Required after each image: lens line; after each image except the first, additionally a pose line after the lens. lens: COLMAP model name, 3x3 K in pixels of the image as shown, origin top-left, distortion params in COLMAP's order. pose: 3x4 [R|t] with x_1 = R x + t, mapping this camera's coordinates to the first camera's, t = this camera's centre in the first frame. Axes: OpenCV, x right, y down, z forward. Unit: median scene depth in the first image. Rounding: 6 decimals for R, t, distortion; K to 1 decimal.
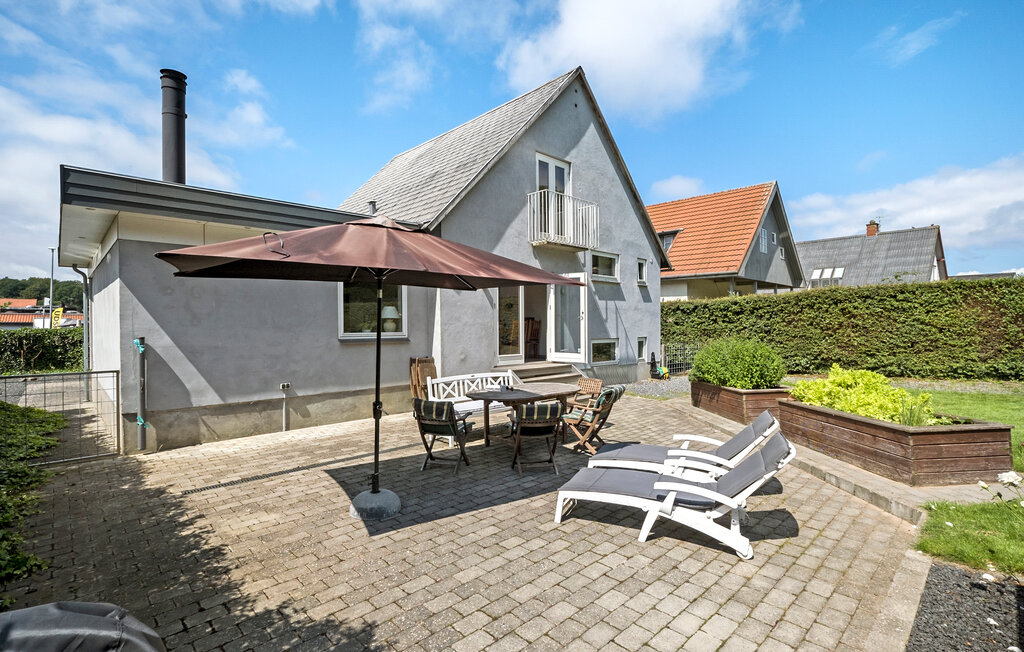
lens RADIAL K [[473.2, 0, 513.8], [0, 473.2, 325.0], [0, 0, 1]] dist [-0.005124, -0.000733]
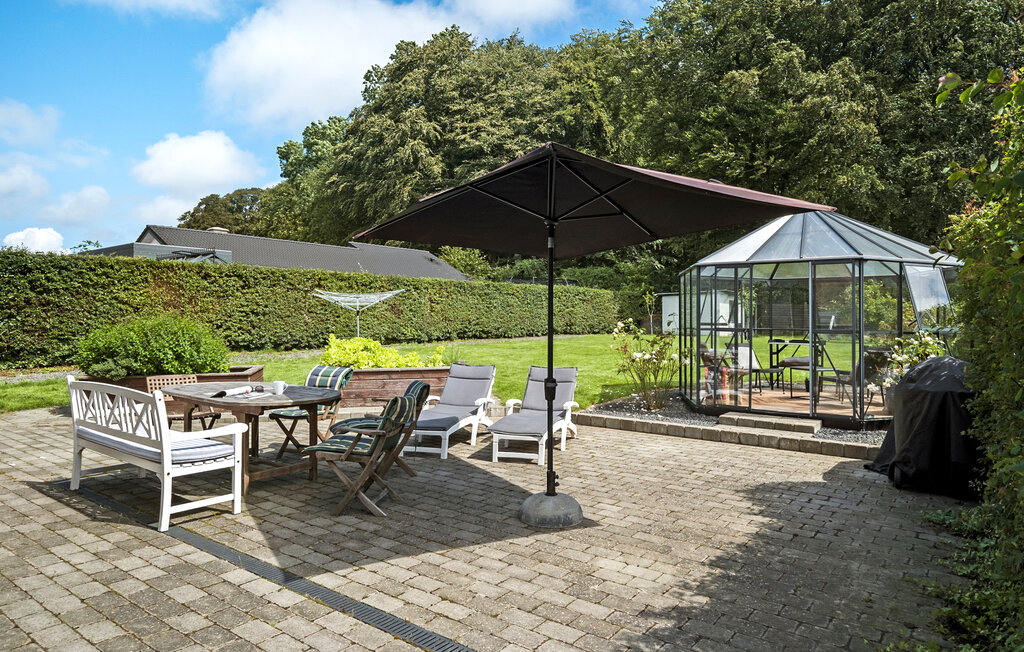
lens RADIAL K [[641.5, 0, 513.4], [0, 641.5, 324.1], [0, 0, 1]] dist [0.004973, 0.001198]
pose [[-0.156231, -0.009896, 0.987671, -1.194870], [-0.008050, 0.999929, 0.008746, 0.055051], [-0.987688, -0.006584, -0.156299, 1.103730]]
